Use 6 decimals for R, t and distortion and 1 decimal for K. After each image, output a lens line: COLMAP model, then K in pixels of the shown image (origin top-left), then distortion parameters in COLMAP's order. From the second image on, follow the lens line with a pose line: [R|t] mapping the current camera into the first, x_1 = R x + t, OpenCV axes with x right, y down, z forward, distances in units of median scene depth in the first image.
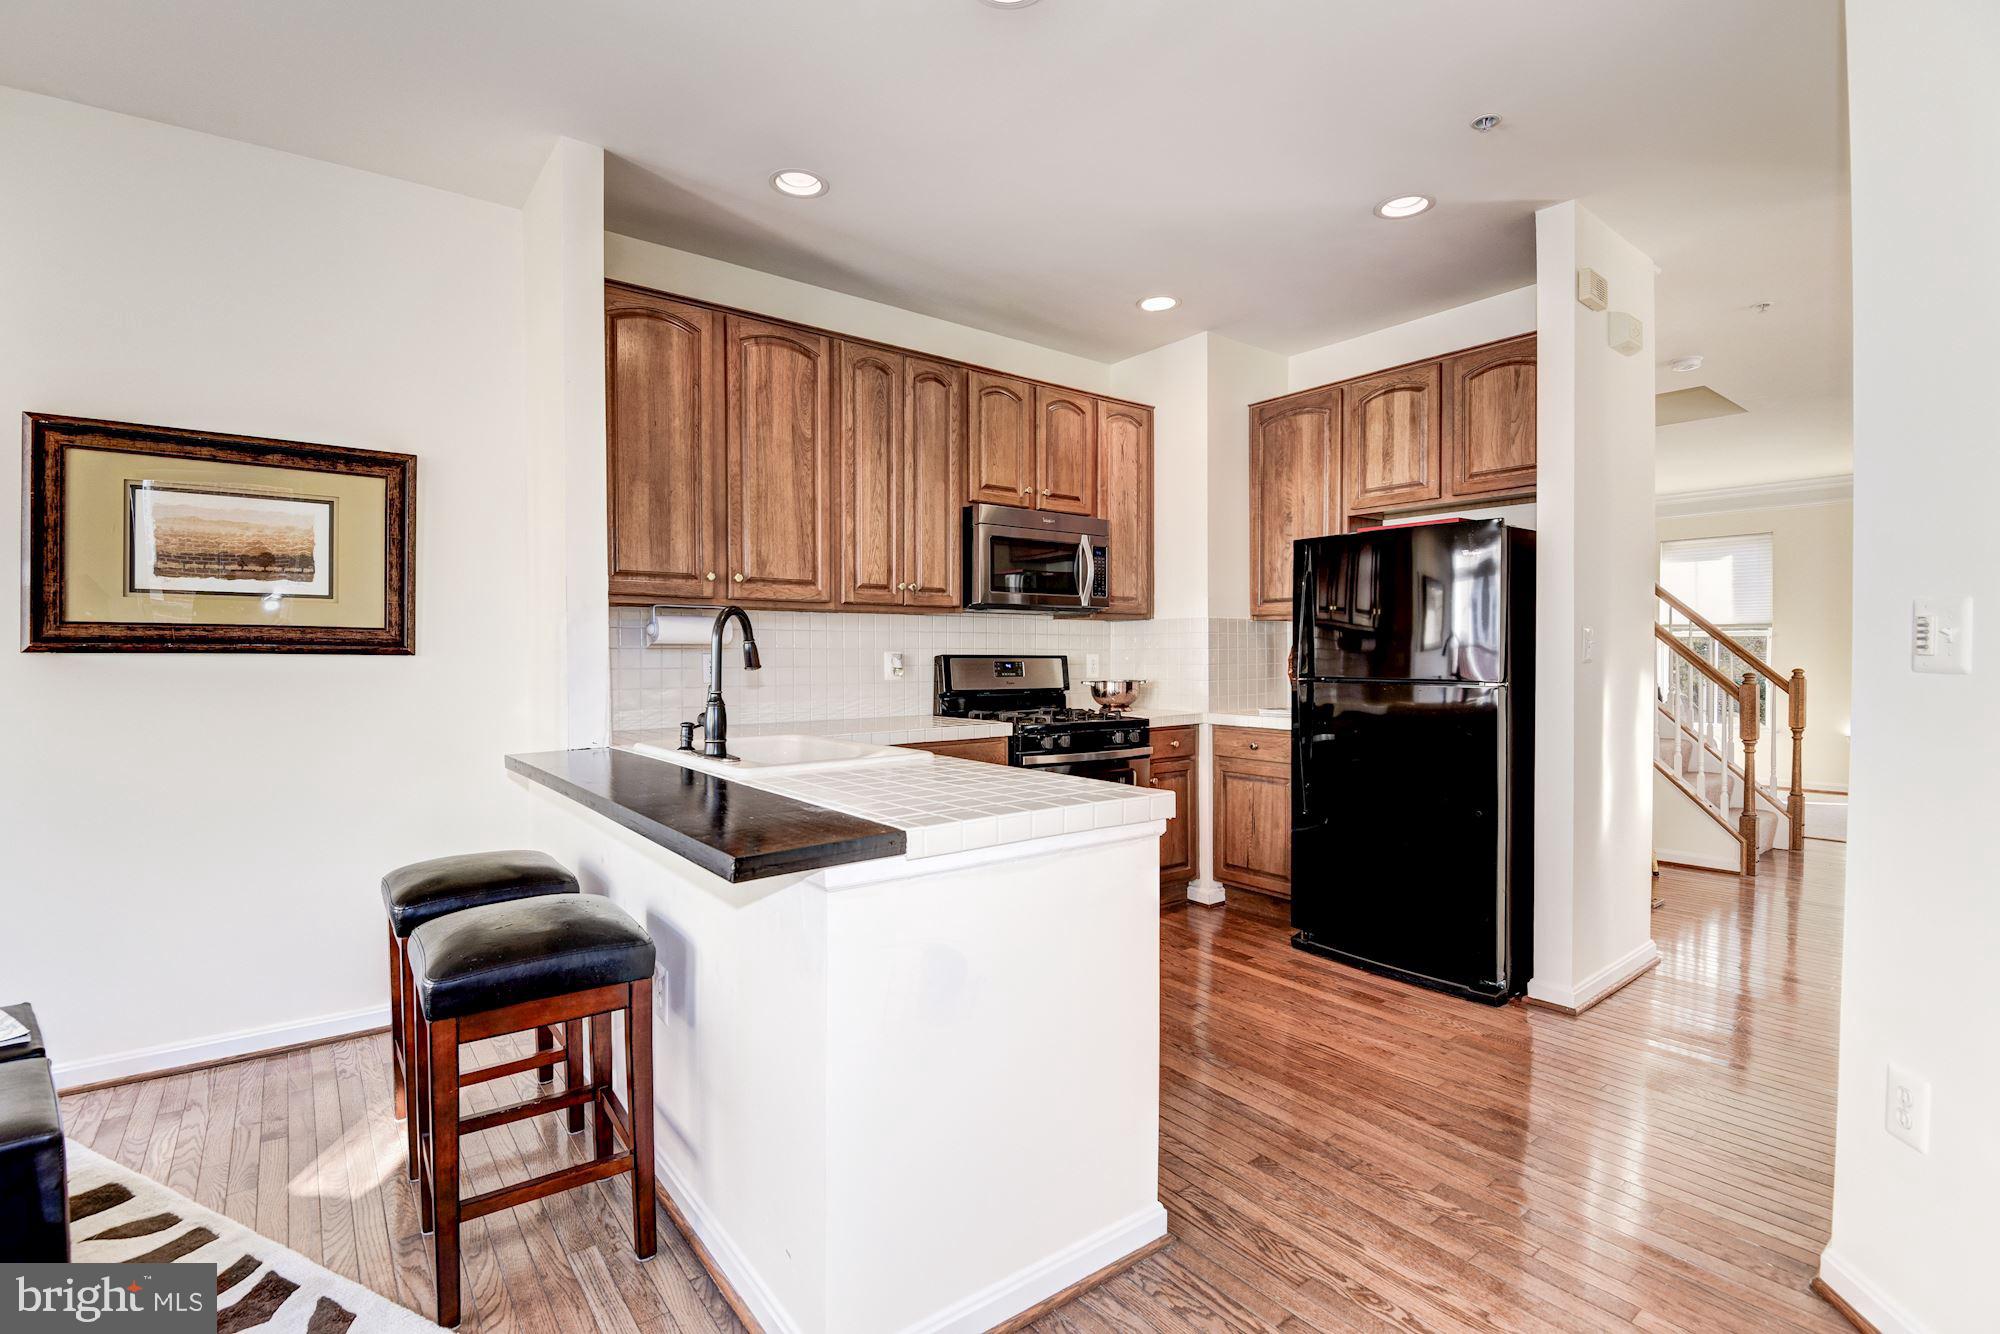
lens RADIAL K [[938.4, 0, 1000.0], [0, 938.4, 667.0], [0, 0, 1]] dist [-0.000102, -0.019964]
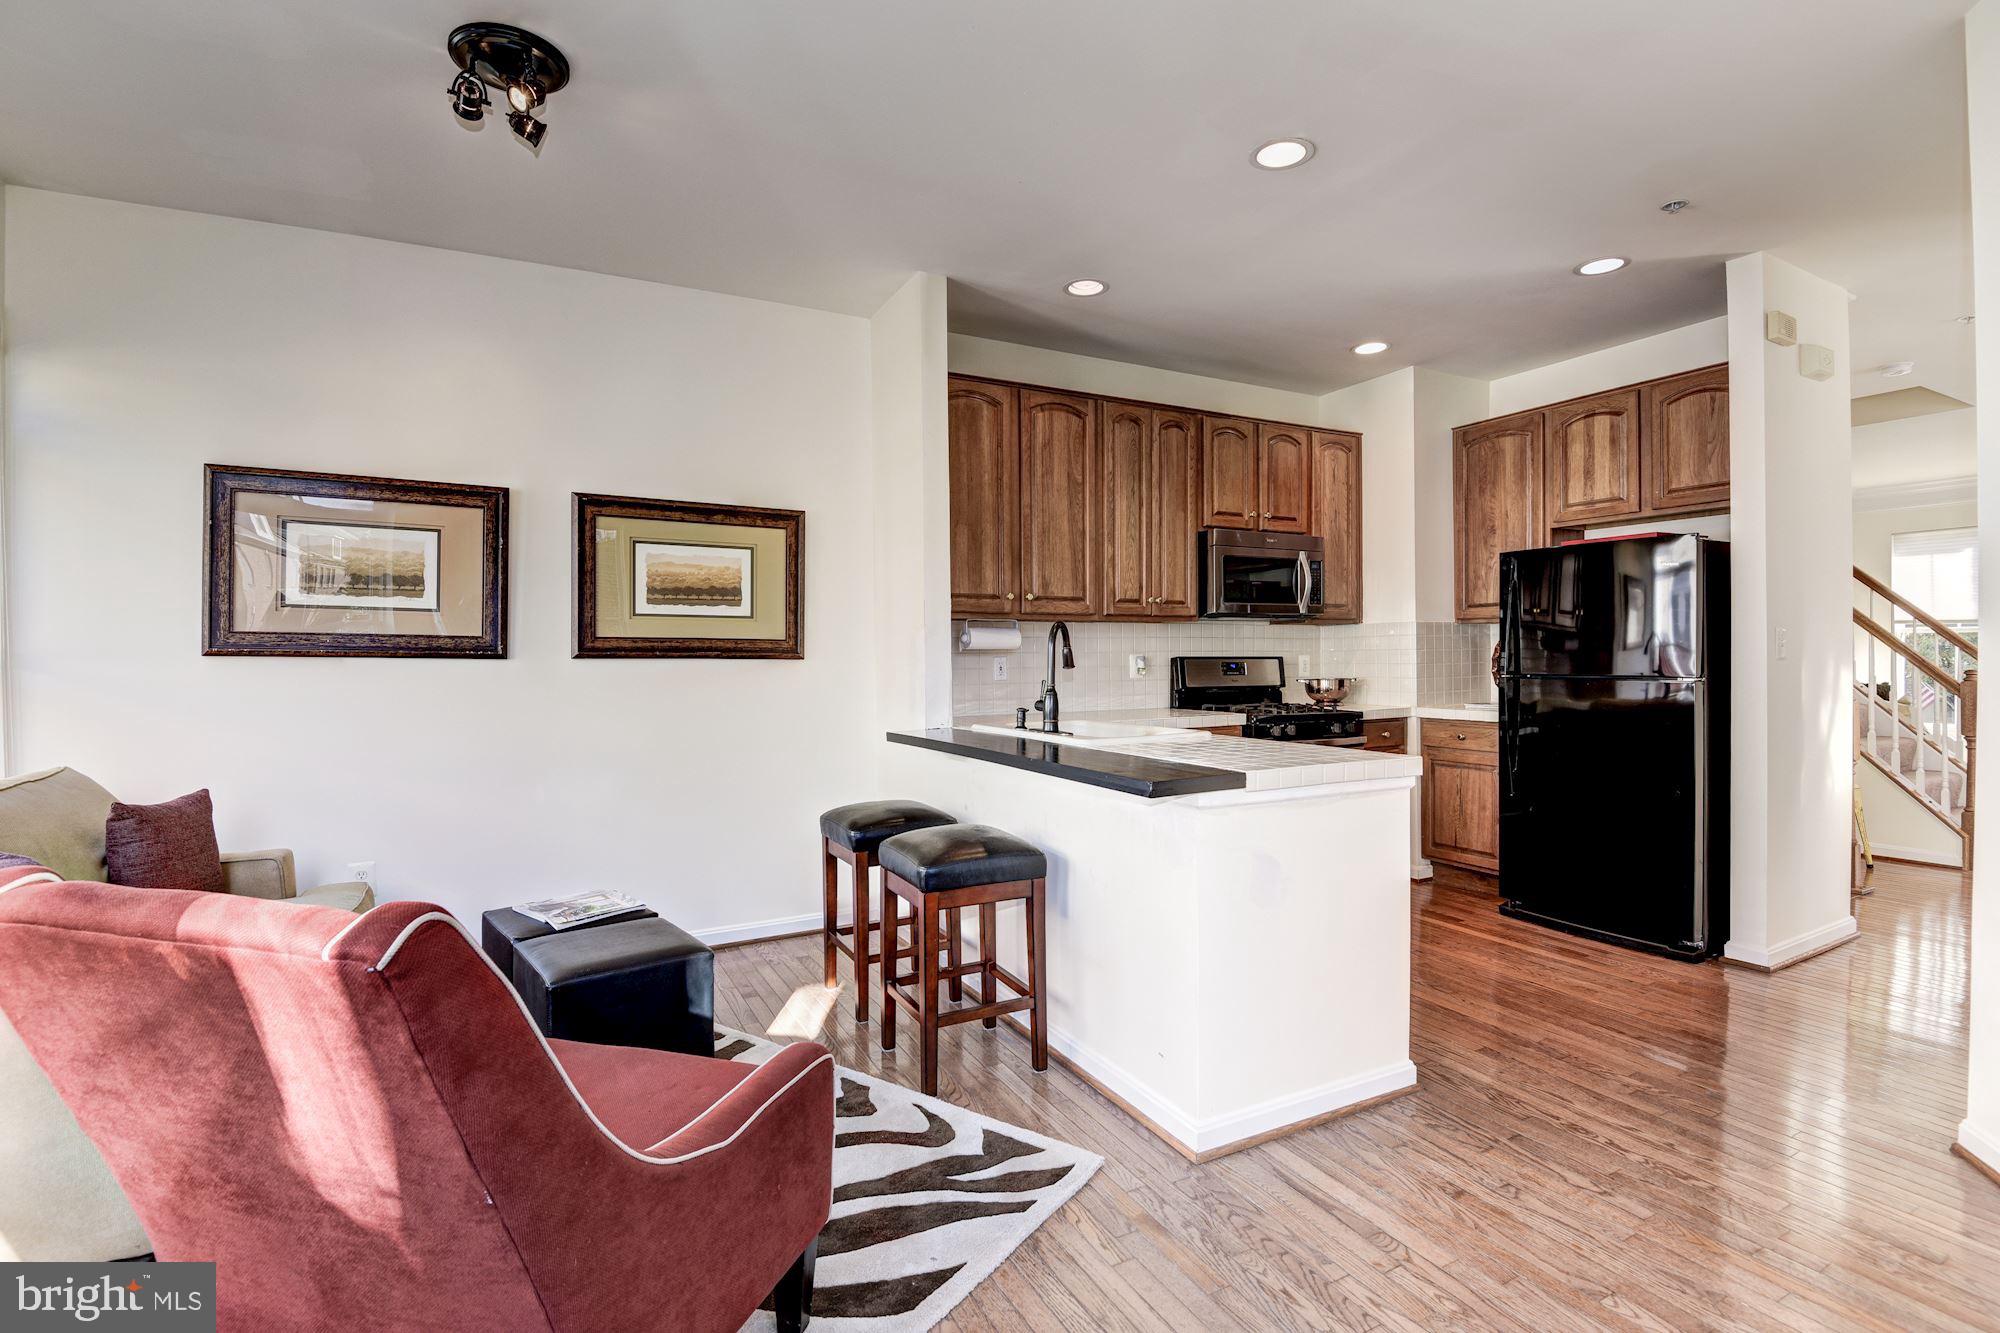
lens RADIAL K [[964.1, 0, 995.2], [0, 964.1, 662.0], [0, 0, 1]] dist [0.014518, -0.034421]
pose [[0.986711, -0.005627, -0.162386, -0.098001], [0.004369, 0.999958, -0.008101, 0.002693], [0.162425, 0.007284, 0.986694, -0.245006]]
